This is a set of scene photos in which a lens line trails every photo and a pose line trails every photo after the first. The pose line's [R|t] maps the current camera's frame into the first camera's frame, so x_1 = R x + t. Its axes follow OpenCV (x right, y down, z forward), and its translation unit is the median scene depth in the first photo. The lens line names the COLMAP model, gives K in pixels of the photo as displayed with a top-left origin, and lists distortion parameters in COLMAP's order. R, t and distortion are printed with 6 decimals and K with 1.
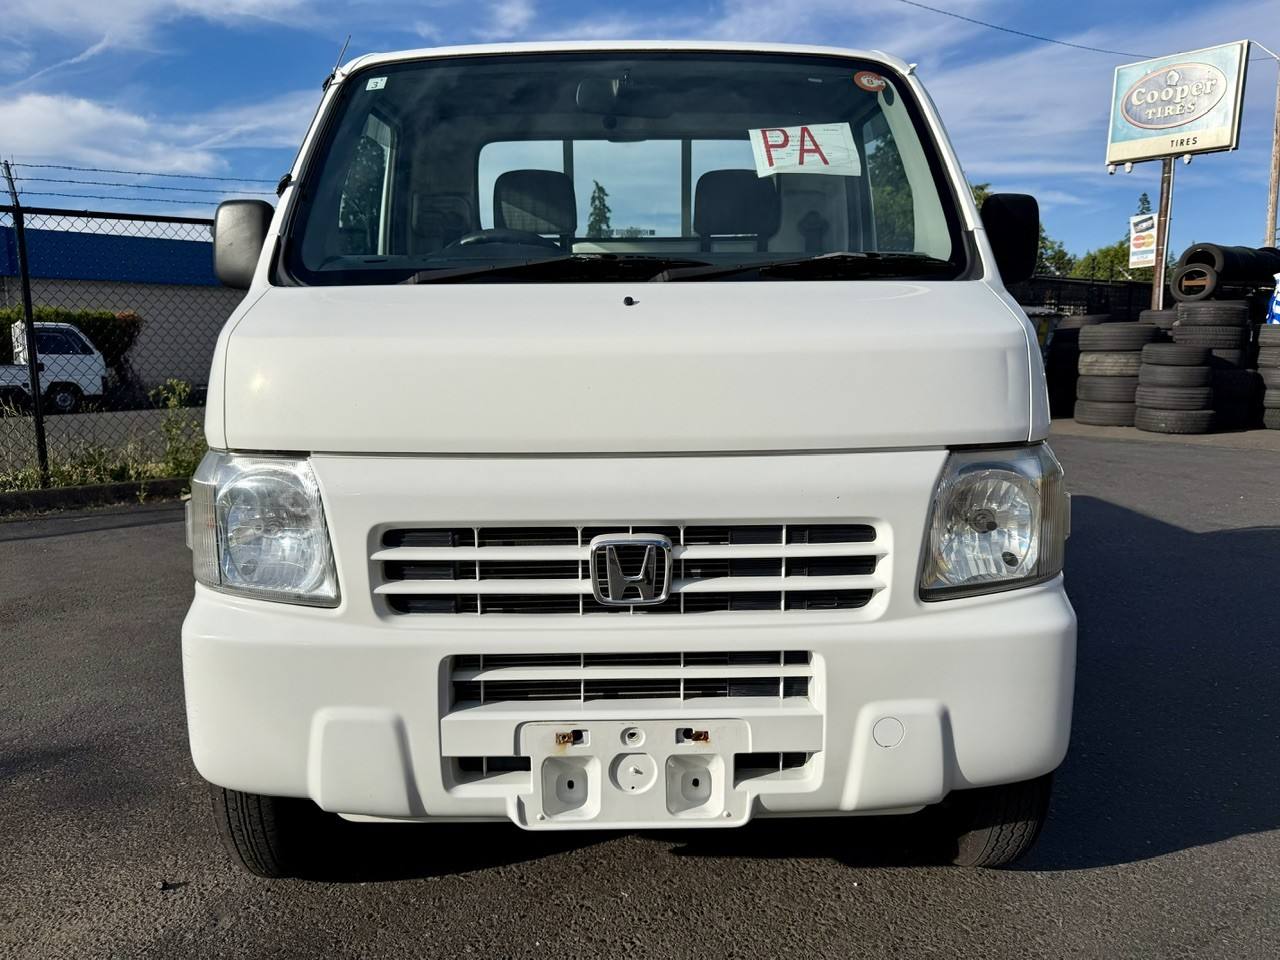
lens RADIAL K [[896.2, 0, 640.0], [0, 896.2, 480.0], [0, 0, 1]] dist [0.063005, -0.065179]
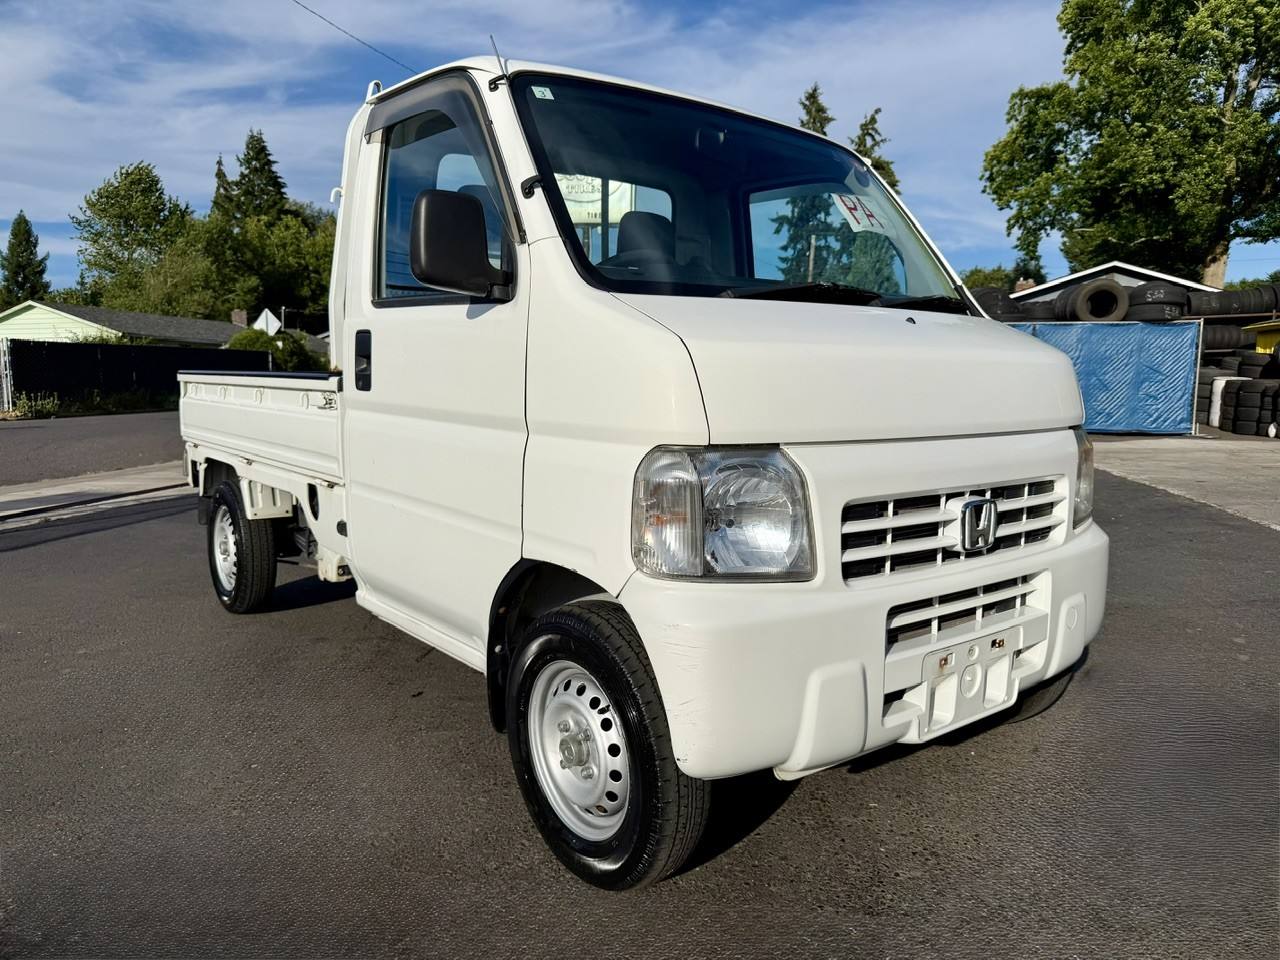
lens RADIAL K [[915.8, 0, 655.6], [0, 915.8, 477.3], [0, 0, 1]] dist [0.066564, -0.109828]
pose [[0.788683, -0.051915, 0.612605, -1.175605], [0.080760, 0.996542, -0.019521, 0.021332], [-0.609473, 0.064870, 0.790148, 0.206444]]
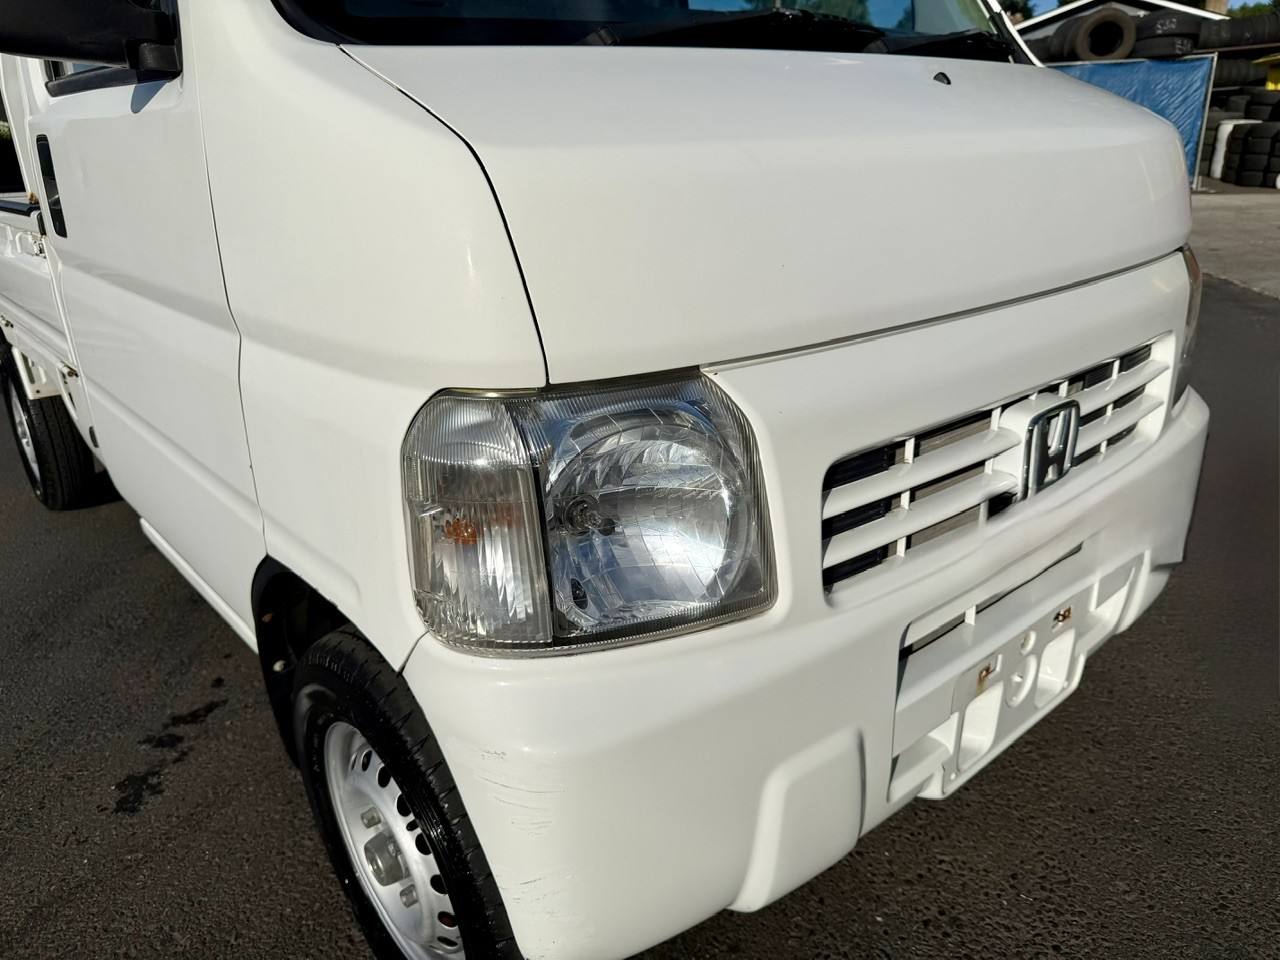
lens RADIAL K [[896.2, 0, 640.0], [0, 896.2, 480.0], [0, 0, 1]] dist [0.063005, -0.065179]
pose [[0.773900, -0.238708, 0.586599, -0.733369], [0.128400, 0.966149, 0.223762, -0.087349], [-0.620156, -0.097851, 0.778352, 0.586897]]
